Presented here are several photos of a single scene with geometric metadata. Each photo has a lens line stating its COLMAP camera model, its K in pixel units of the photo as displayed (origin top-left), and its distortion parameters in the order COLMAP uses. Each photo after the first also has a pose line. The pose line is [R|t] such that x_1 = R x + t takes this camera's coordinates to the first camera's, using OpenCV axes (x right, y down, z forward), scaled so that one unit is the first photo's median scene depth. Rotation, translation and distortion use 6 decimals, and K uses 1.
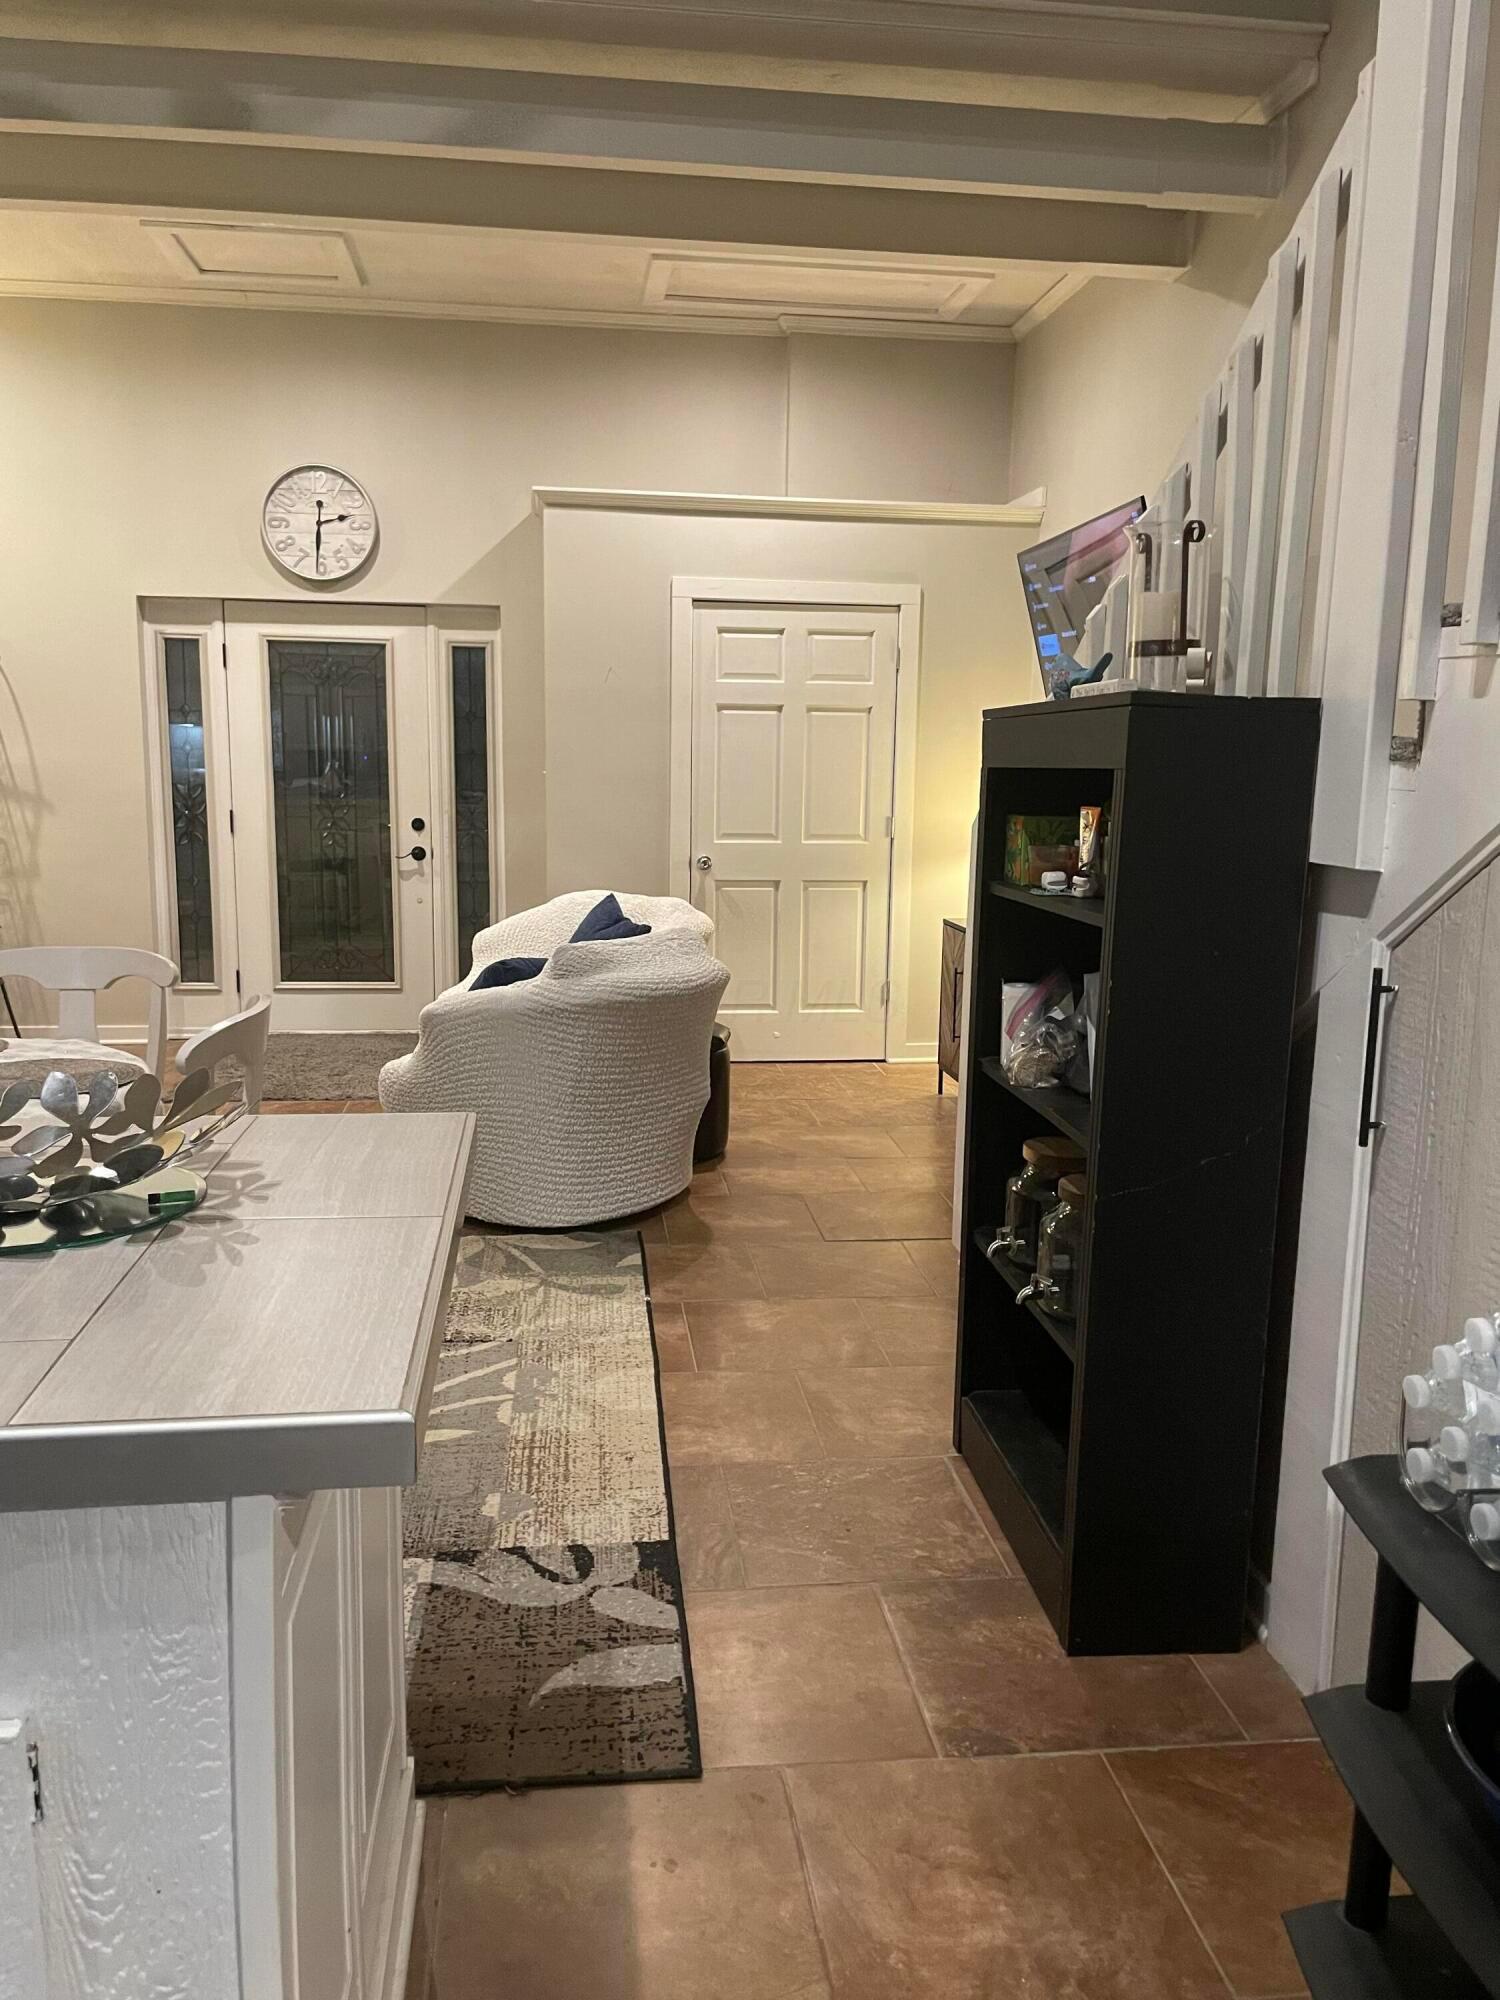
lens RADIAL K [[1515.5, 0, 735.9], [0, 1515.5, 1000.1], [0, 0, 1]] dist [0.090717, -0.119426]
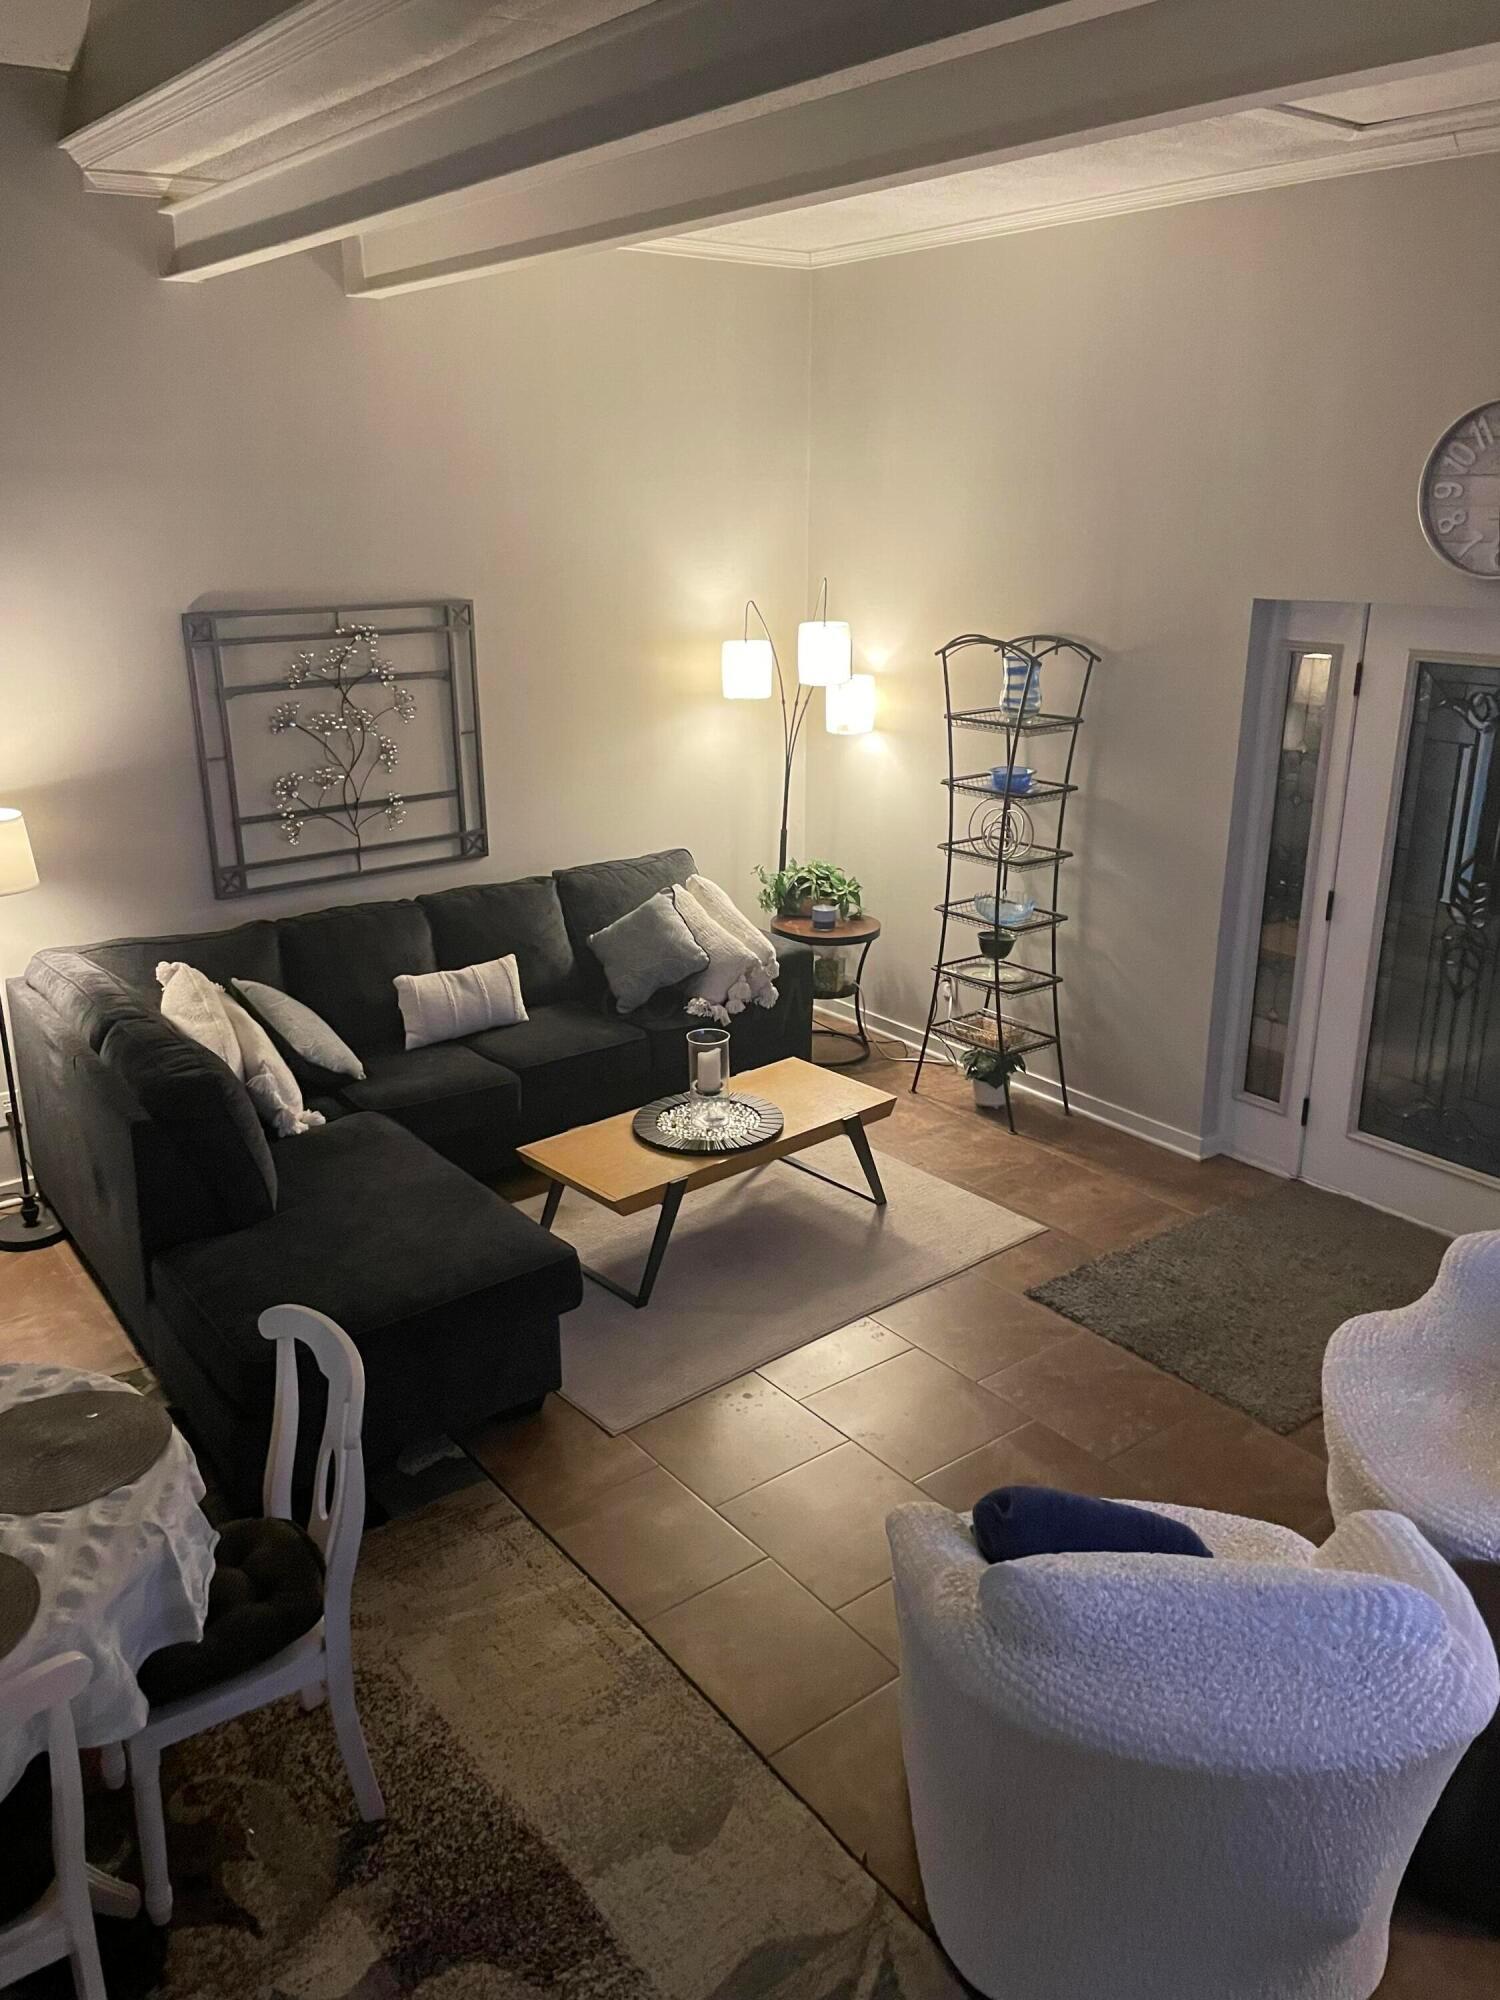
lens RADIAL K [[1515.5, 0, 735.3], [0, 1515.5, 990.0], [0, 0, 1]] dist [0.090717, -0.119426]
pose [[0.506918, 0.250978, -0.824648, 0.231124], [-0.126493, 0.967976, 0.216844, -0.336824], [0.852663, -0.005610, 0.522432, 0.637671]]
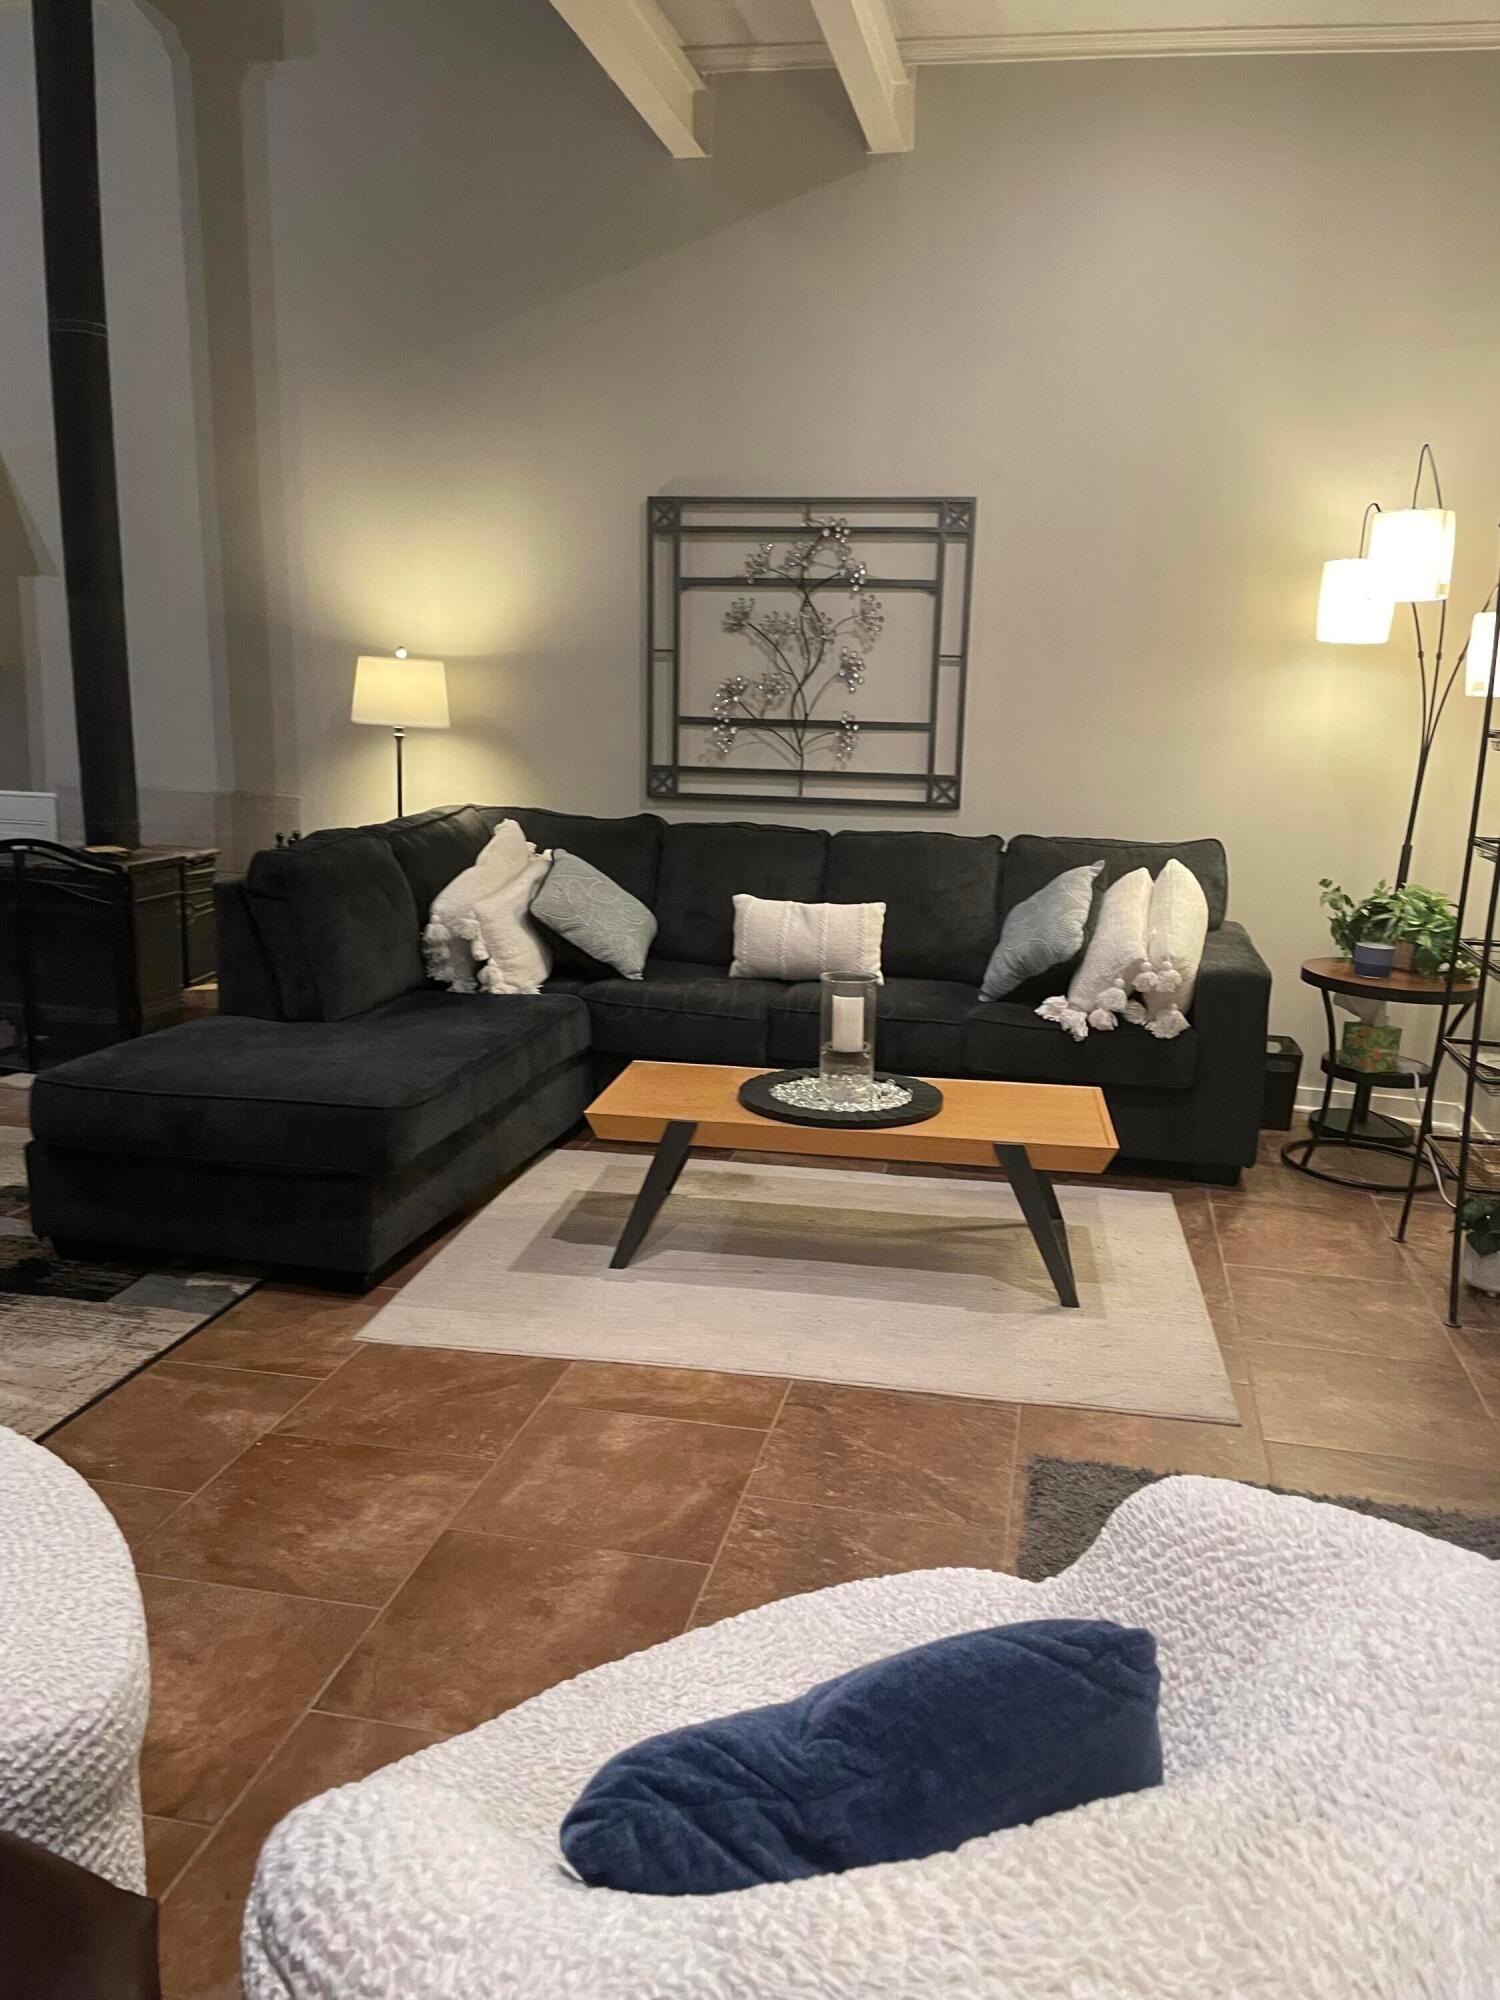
lens RADIAL K [[1515.5, 0, 761.6], [0, 1515.5, 992.0], [0, 0, 1]] dist [0.090717, -0.119426]
pose [[-0.316458, 0.165612, -0.934038, 0.091295], [-0.186134, 0.954660, 0.232332, -0.229293], [0.930166, 0.247380, -0.271284, 1.417600]]
